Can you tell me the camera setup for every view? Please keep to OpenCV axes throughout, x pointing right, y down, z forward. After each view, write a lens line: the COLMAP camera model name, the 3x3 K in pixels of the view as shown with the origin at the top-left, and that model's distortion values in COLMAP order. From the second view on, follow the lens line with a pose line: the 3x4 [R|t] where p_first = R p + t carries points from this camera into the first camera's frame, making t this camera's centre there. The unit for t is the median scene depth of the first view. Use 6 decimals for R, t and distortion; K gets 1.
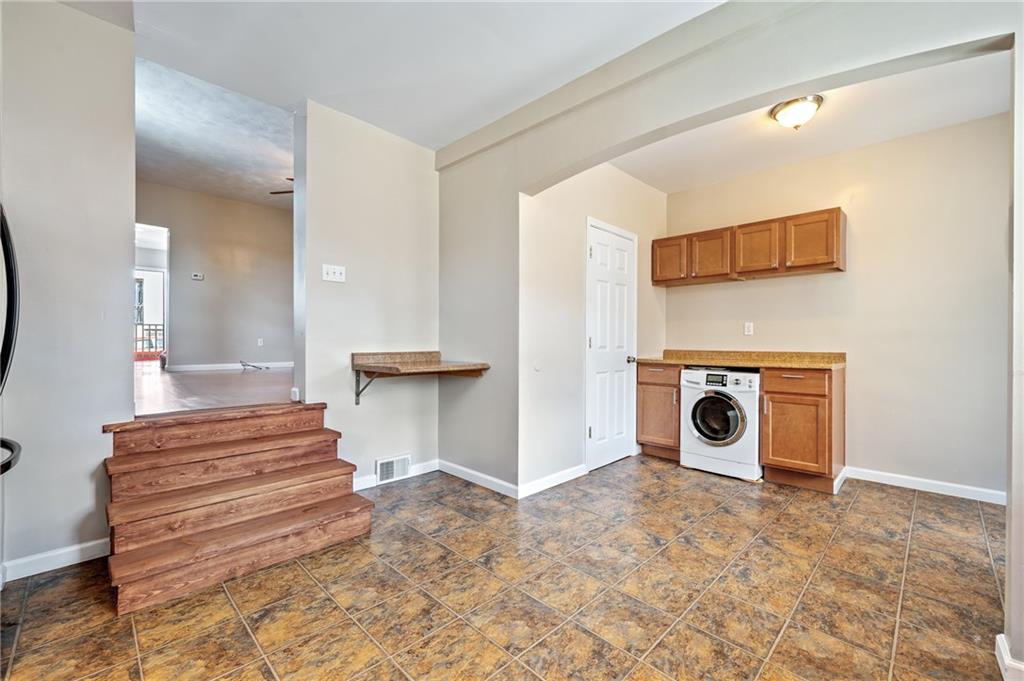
lens RADIAL K [[431.1, 0, 519.9], [0, 431.1, 340.6], [0, 0, 1]] dist [-0.000813, -0.000826]
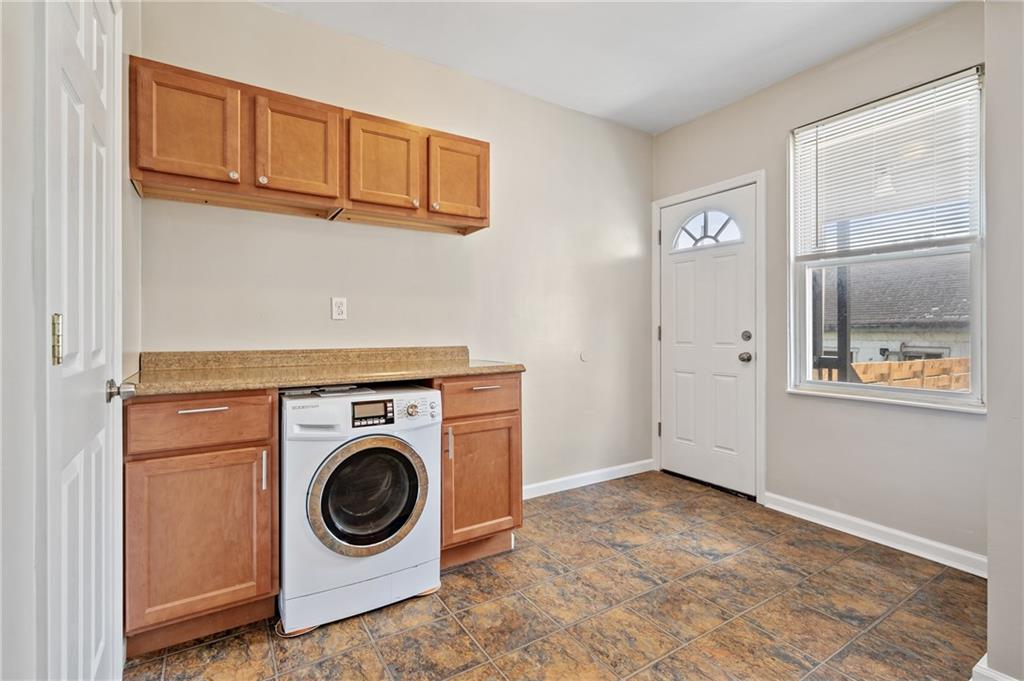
lens RADIAL K [[469.1, 0, 519.8], [0, 469.1, 332.5], [0, 0, 1]] dist [0.001413, 0.000250]
pose [[0.230511, -0.005162, 0.973056, -0.008020], [0.002094, 0.999986, 0.004809, 0.001101], [-0.973067, 0.000929, 0.230519, 0.778245]]
